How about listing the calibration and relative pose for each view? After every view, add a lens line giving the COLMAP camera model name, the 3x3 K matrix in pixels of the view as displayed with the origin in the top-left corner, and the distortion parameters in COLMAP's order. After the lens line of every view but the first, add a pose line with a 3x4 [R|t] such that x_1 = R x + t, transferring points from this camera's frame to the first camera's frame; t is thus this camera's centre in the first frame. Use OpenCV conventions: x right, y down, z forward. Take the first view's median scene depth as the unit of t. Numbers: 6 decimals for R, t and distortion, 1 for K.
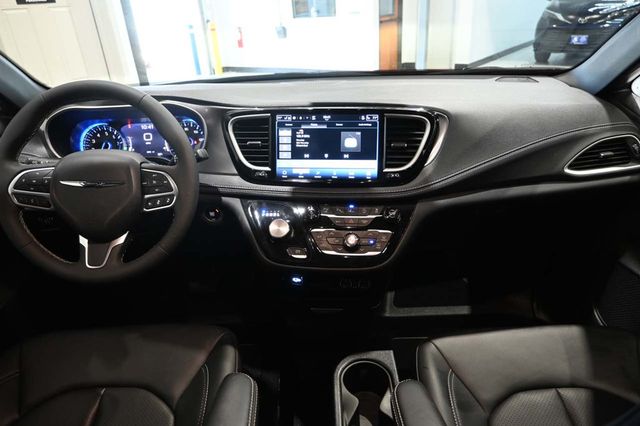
lens RADIAL K [[439.7, 0, 319.3], [0, 439.7, 213.5], [0, 0, 1]] dist [-0.005765, -0.001356]
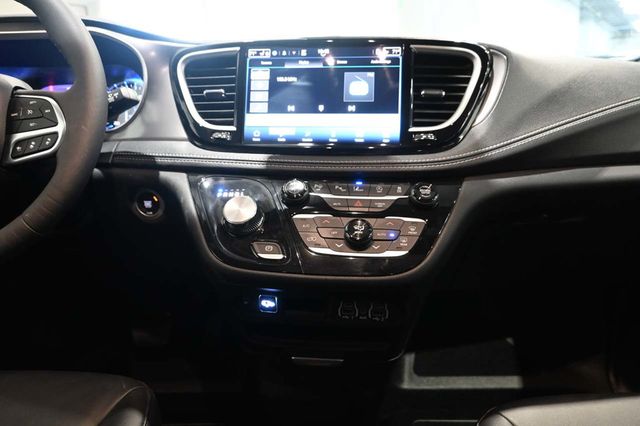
lens RADIAL K [[439.7, 0, 320.3], [0, 439.7, 212.1], [0, 0, 1]] dist [-0.005765, -0.001356]
pose [[0.999629, 0.025414, -0.009789, 0.024964], [-0.026796, 0.982013, -0.186901, 0.142725], [0.004863, 0.187094, 0.982330, 0.387054]]
